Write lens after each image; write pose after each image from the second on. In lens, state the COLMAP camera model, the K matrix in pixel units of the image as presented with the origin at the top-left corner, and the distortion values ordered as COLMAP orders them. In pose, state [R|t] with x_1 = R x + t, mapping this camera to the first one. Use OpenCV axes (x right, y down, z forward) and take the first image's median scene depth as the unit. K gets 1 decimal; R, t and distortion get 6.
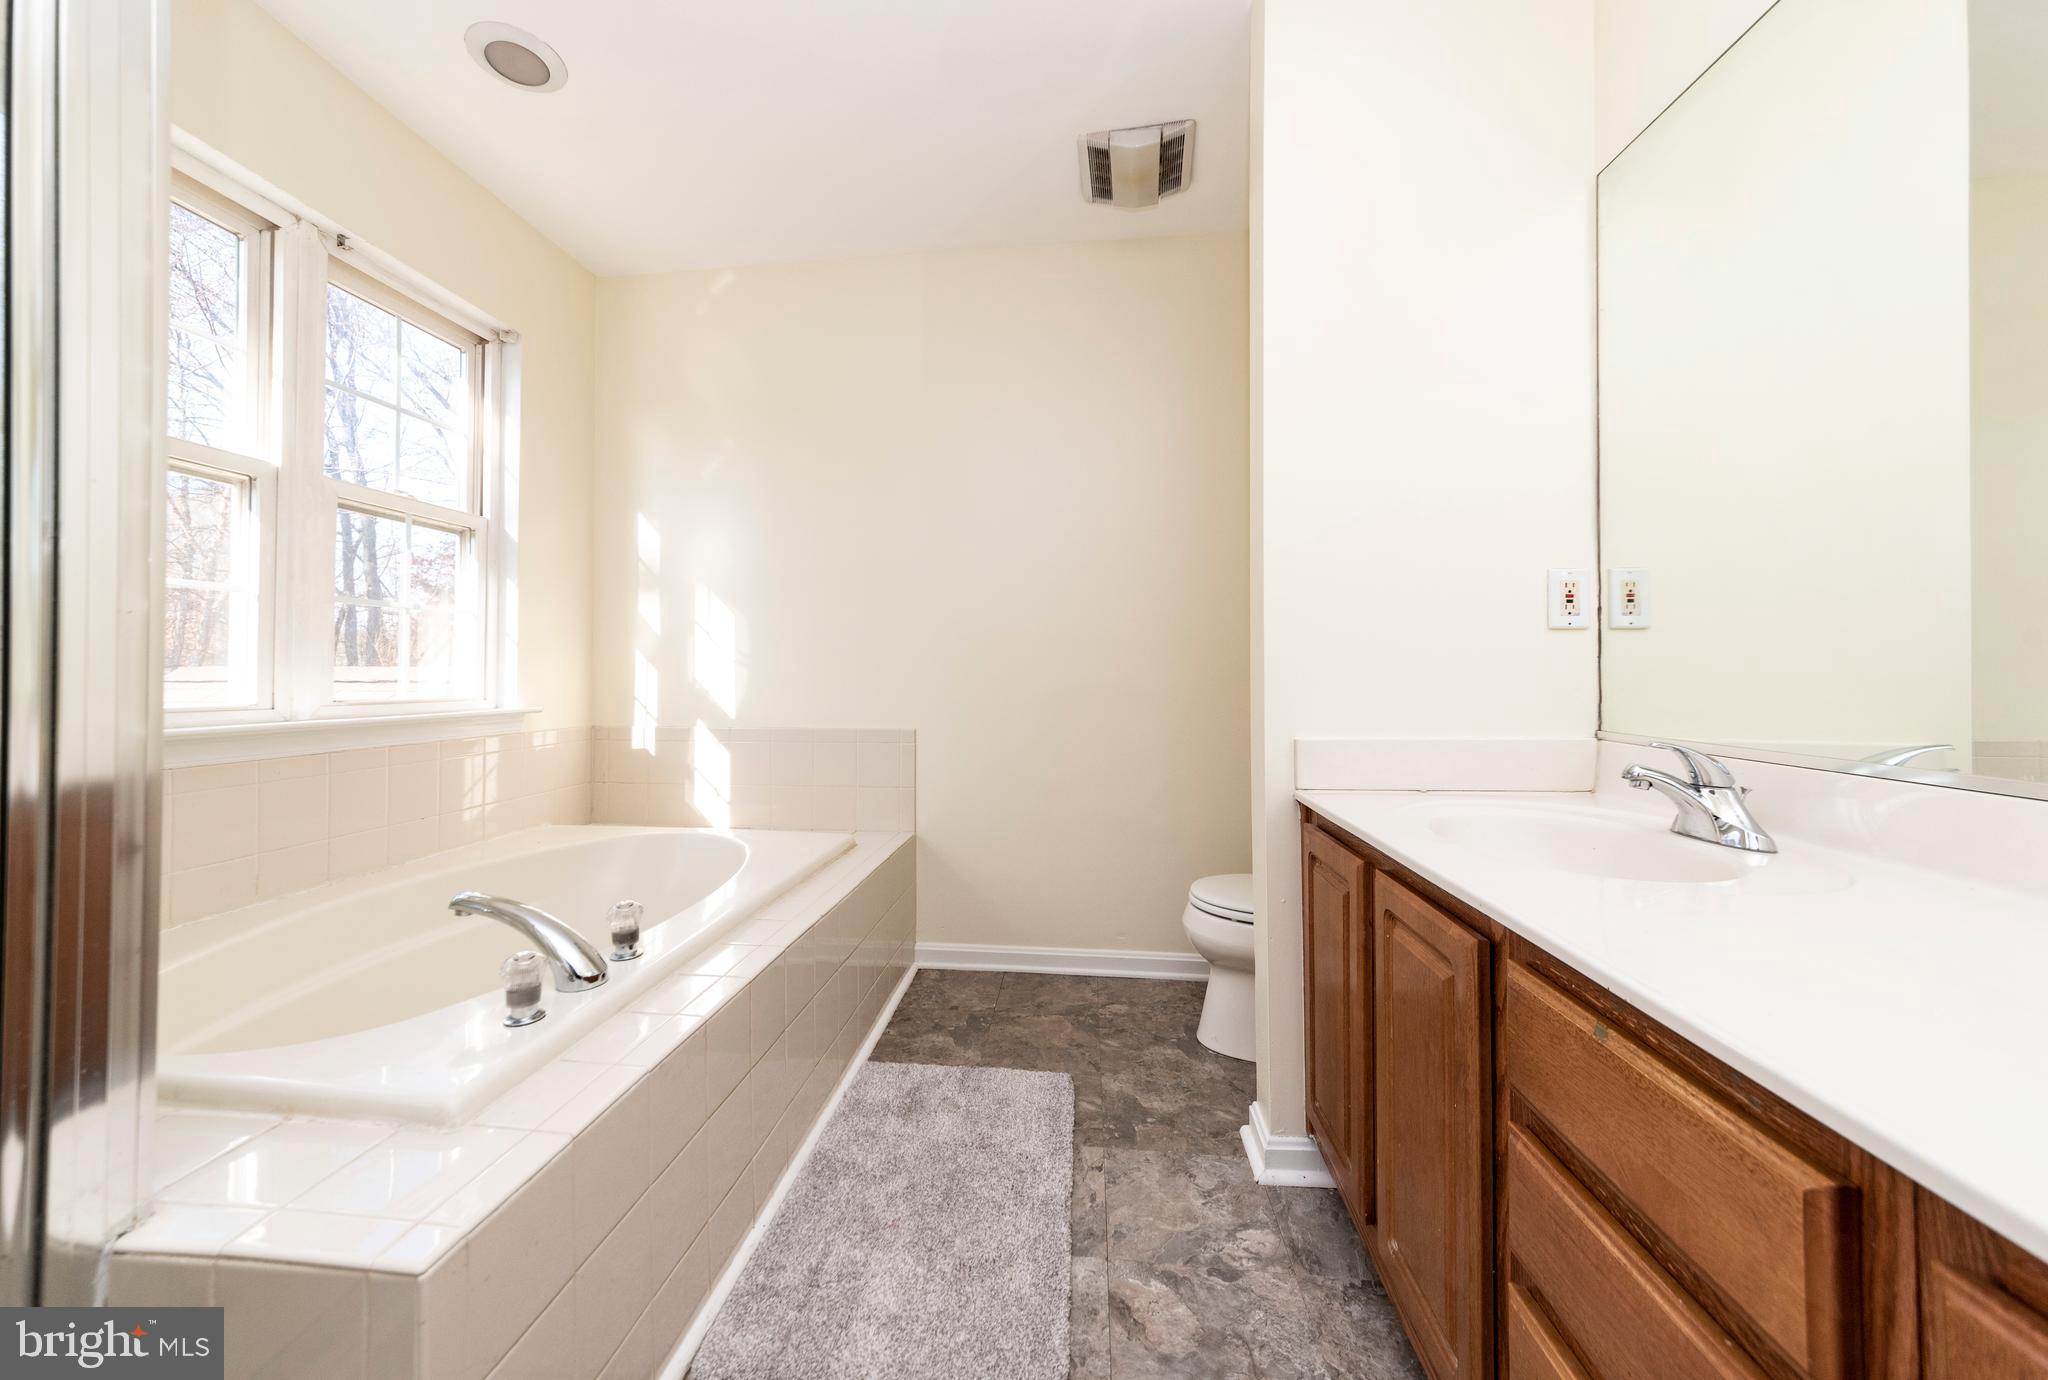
lens RADIAL K [[769.7, 0, 990.0], [0, 769.7, 653.9], [0, 0, 1]] dist [-0.002457, -0.000169]
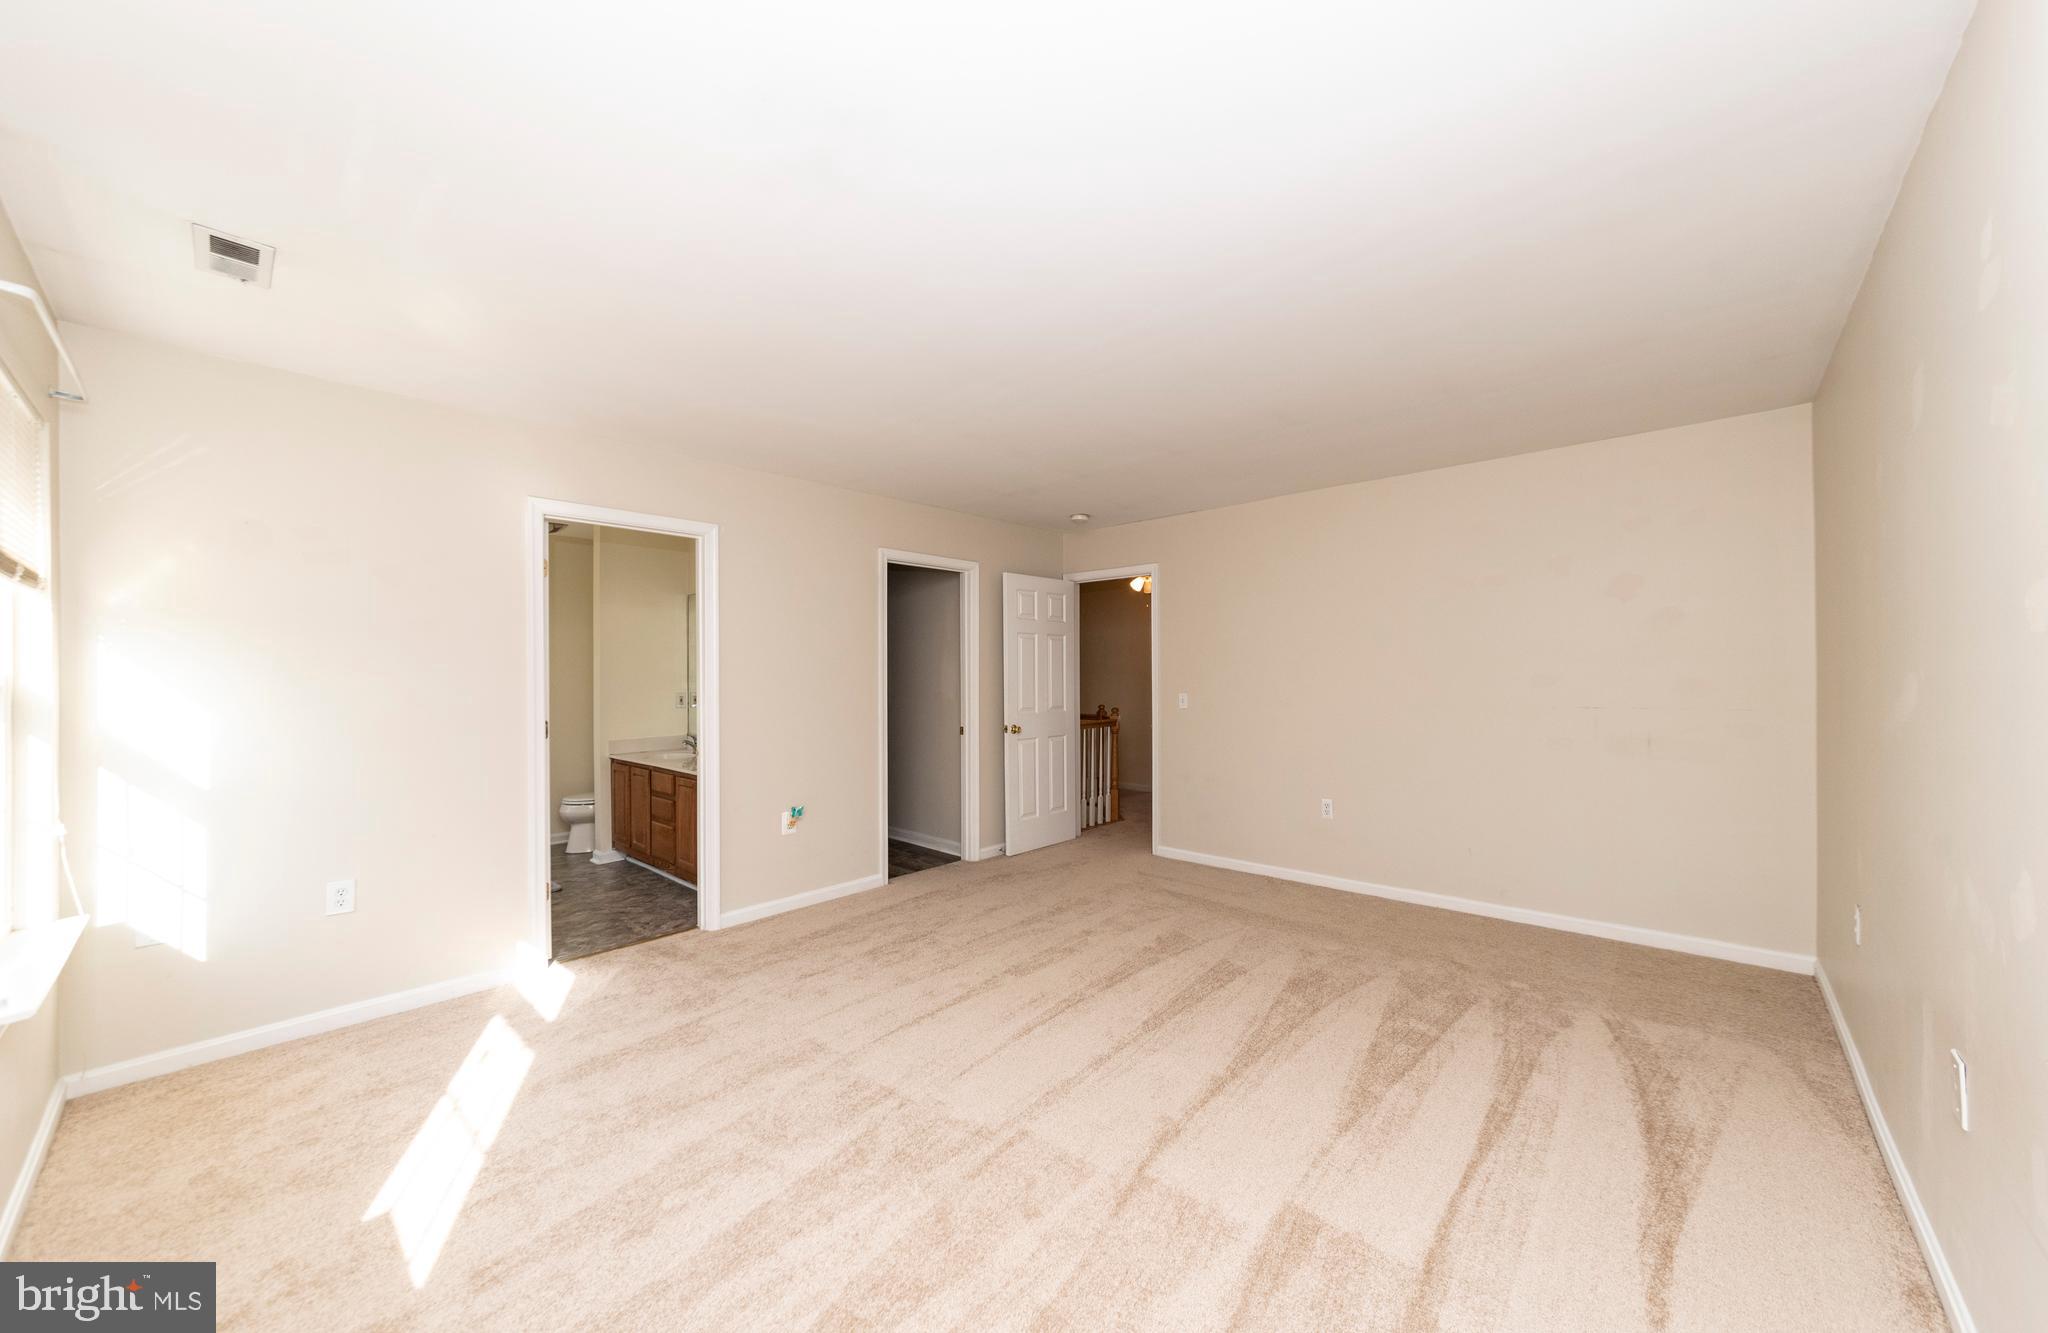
lens RADIAL K [[731.1, 0, 999.4], [0, 731.1, 672.1], [0, 0, 1]] dist [0.001706, 0.003242]
pose [[0.589767, 0.009129, 0.807522, -1.337969], [-0.010488, 0.999938, -0.003644, -0.223970], [-0.807505, -0.006320, 0.589826, -2.580408]]
